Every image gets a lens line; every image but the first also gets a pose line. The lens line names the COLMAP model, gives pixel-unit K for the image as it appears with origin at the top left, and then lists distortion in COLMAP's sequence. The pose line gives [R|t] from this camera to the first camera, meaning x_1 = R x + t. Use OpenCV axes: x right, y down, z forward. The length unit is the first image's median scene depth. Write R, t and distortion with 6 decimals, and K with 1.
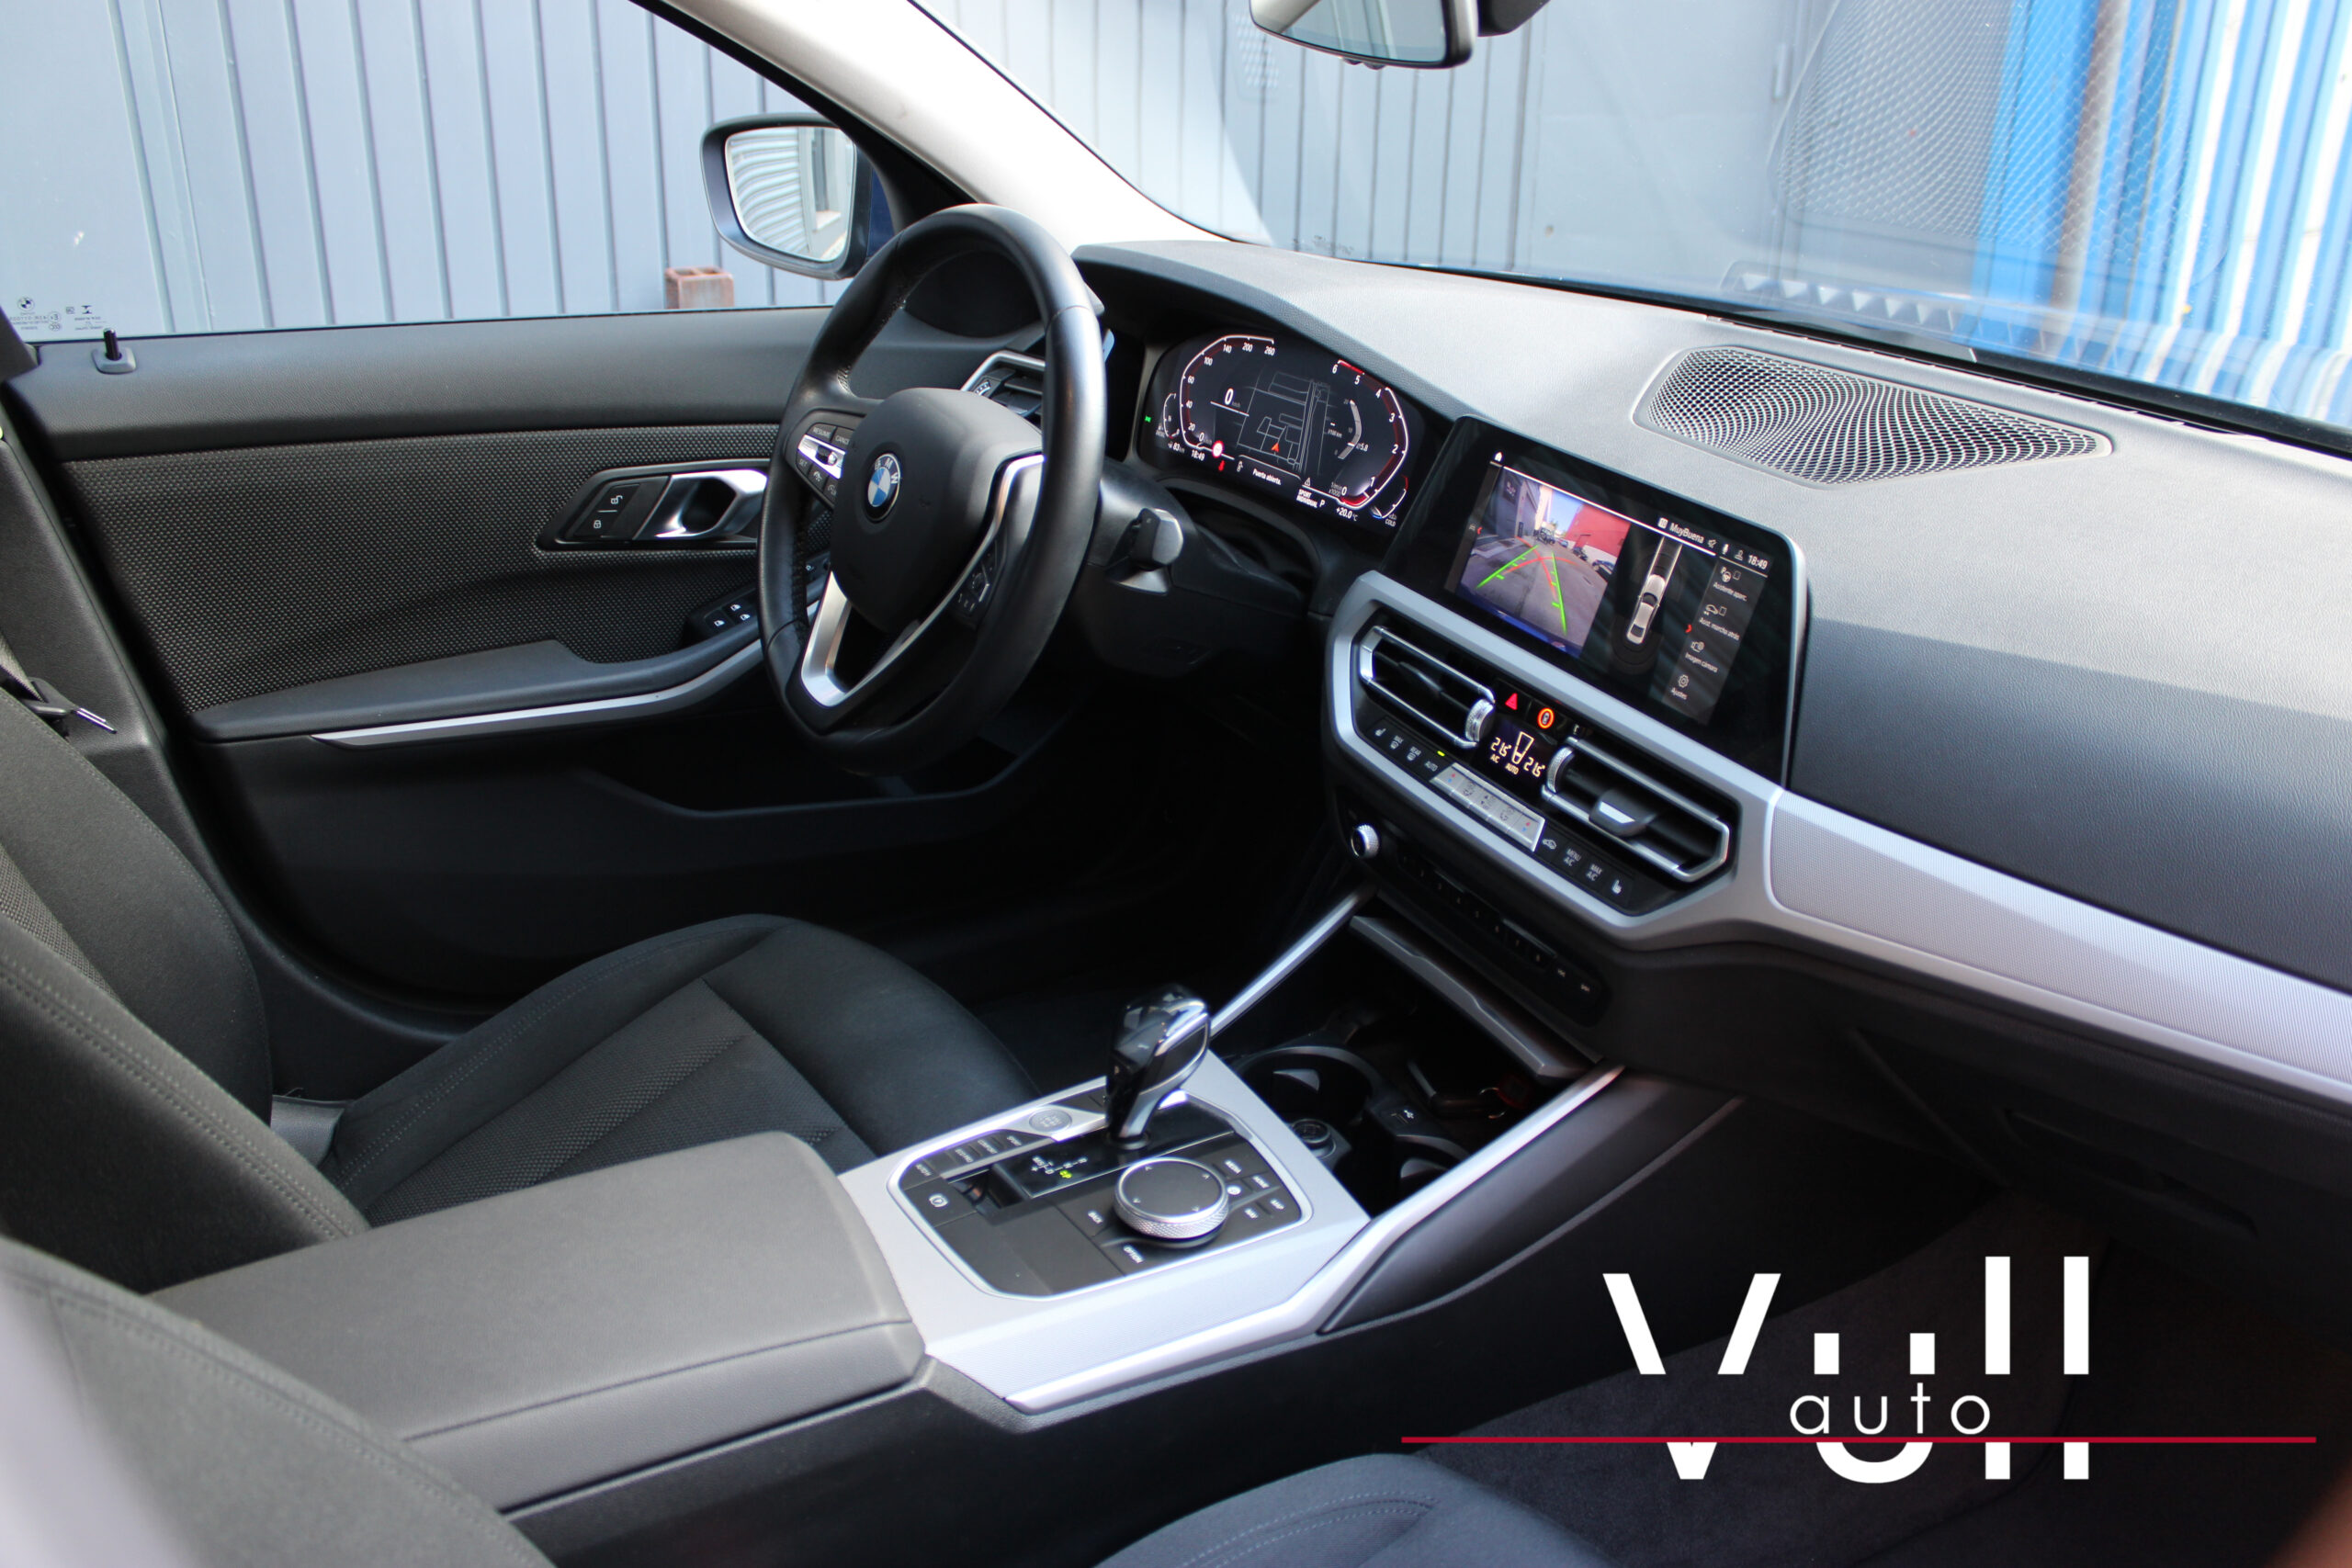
lens RADIAL K [[1961.7, 0, 1187.9], [0, 1961.7, 786.8], [0, 0, 1]] dist [-0.156294, 0.144544]
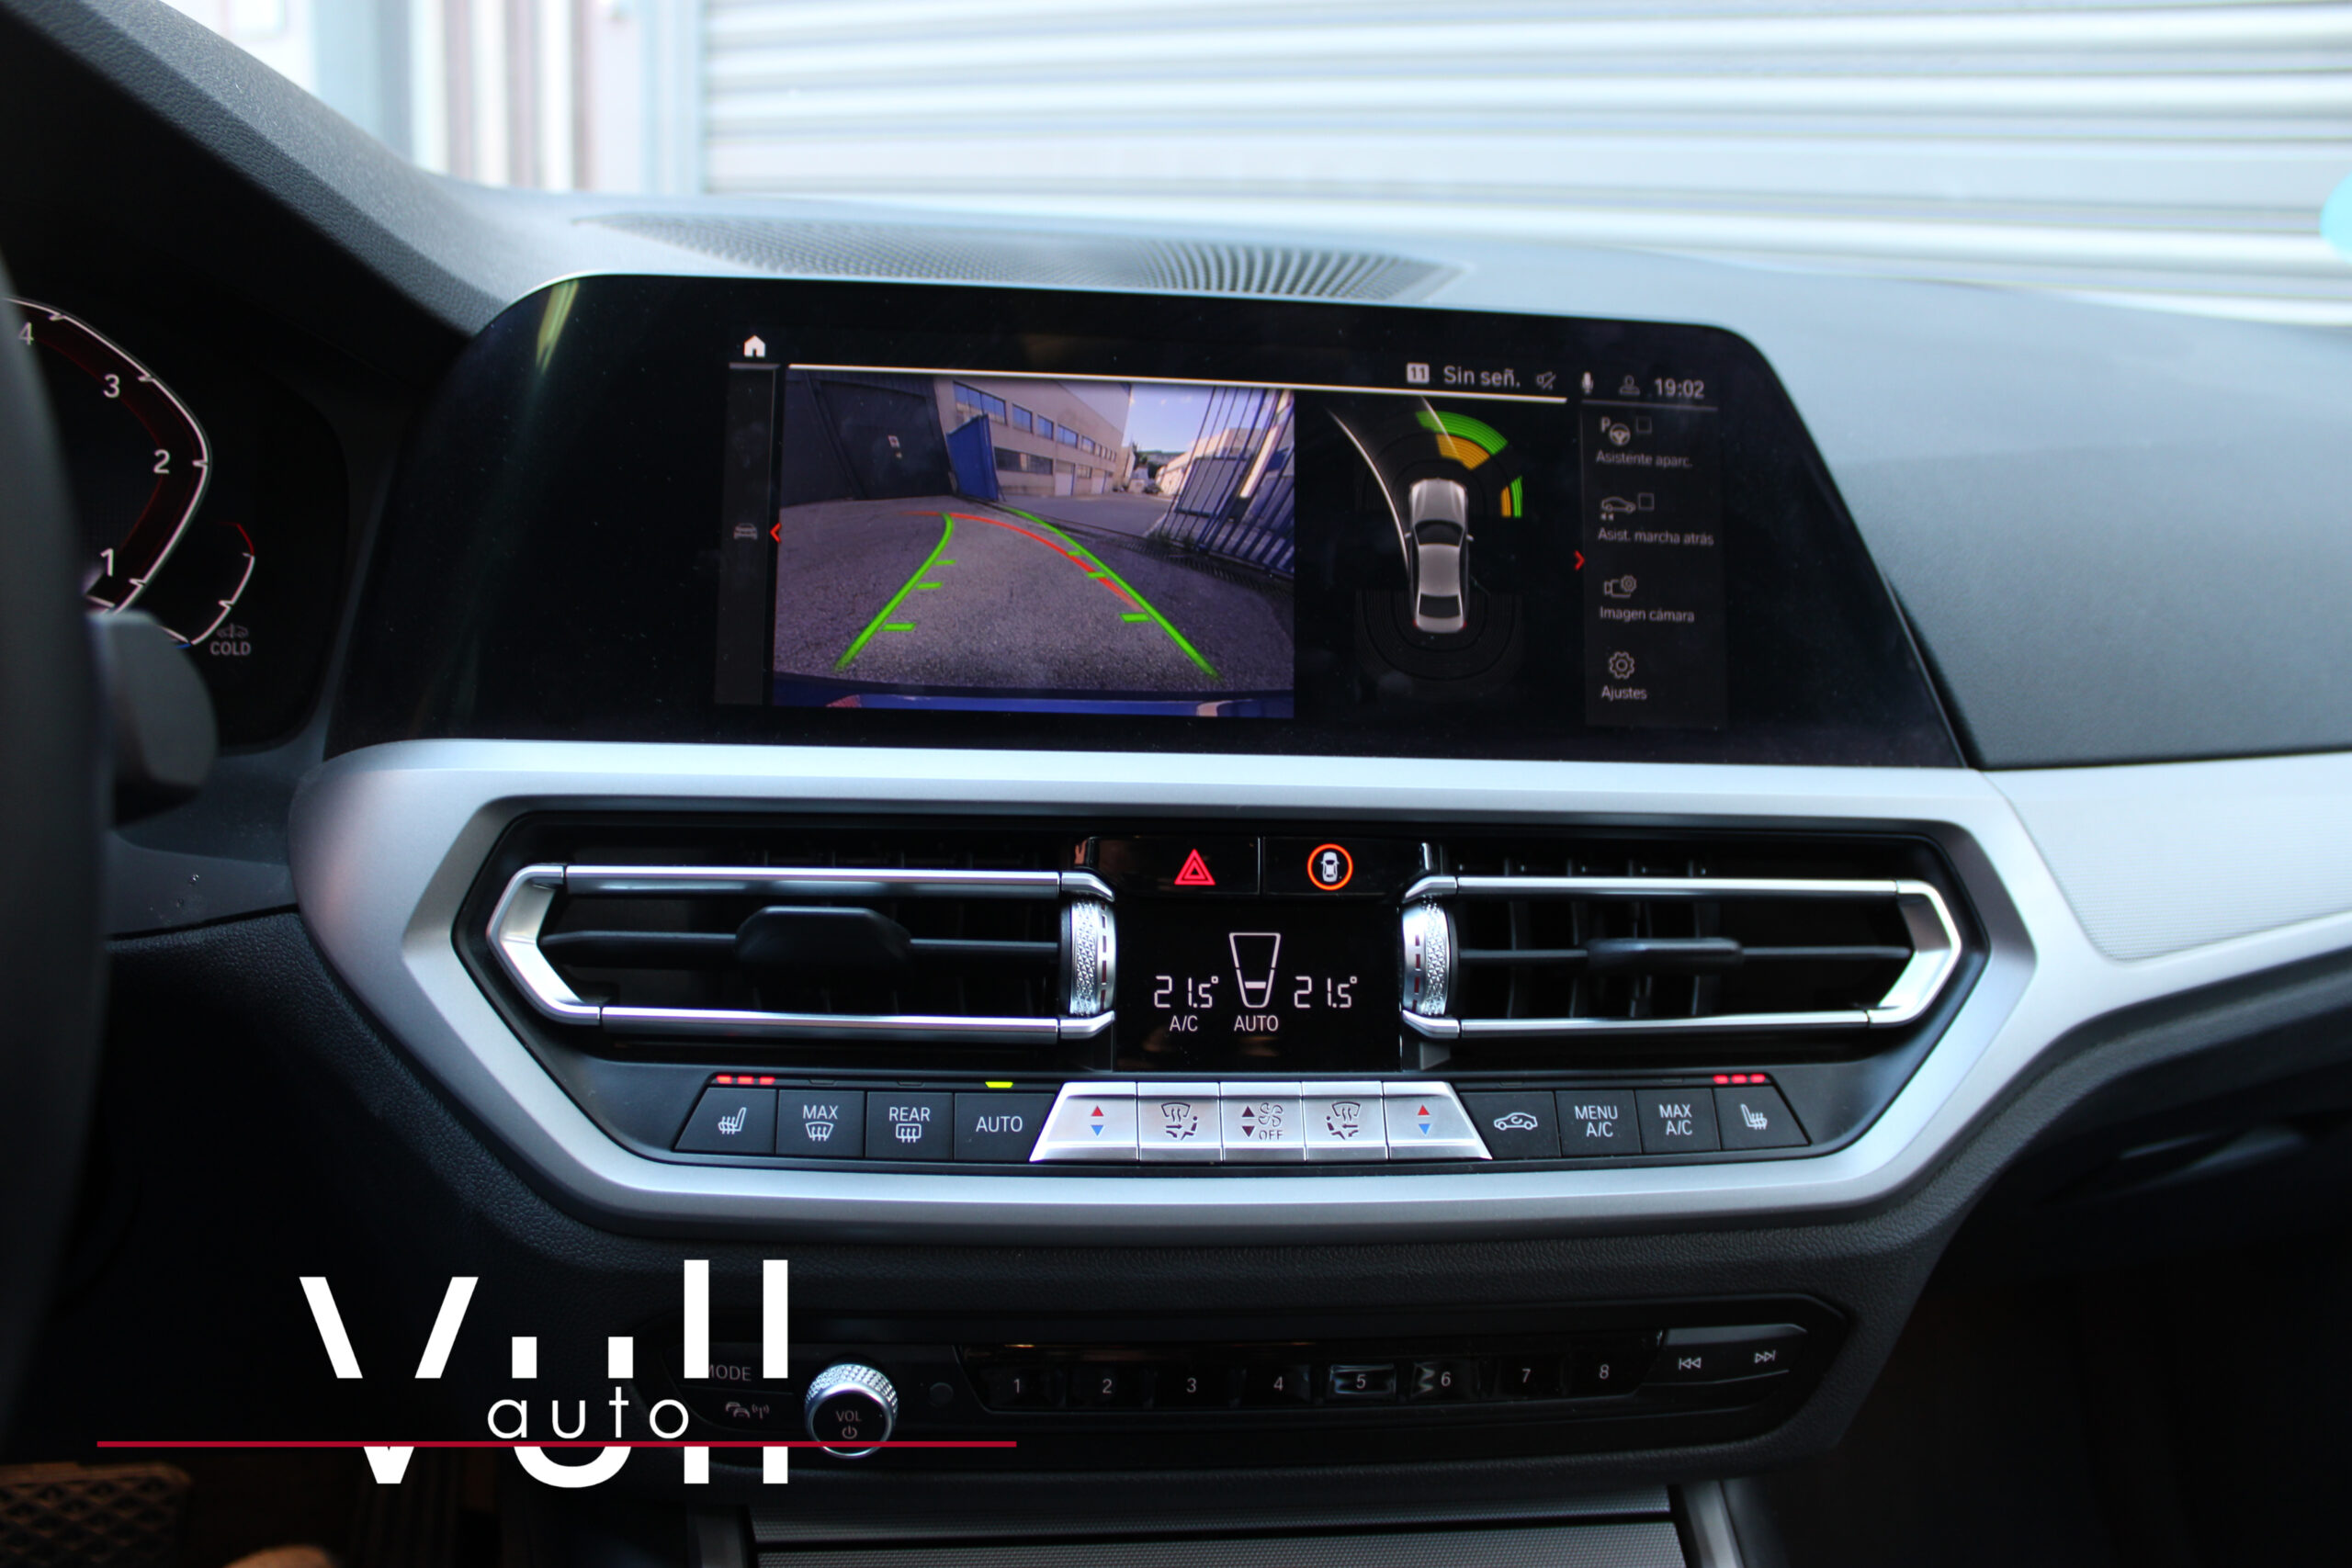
lens RADIAL K [[1961.7, 0, 1187.9], [0, 1961.7, 786.8], [0, 0, 1]] dist [-0.156294, 0.144544]
pose [[0.355725, -0.232563, 0.905193, -0.208552], [0.341274, 0.933986, 0.105846, -0.109372], [-0.870053, 0.271267, 0.411609, 0.879417]]
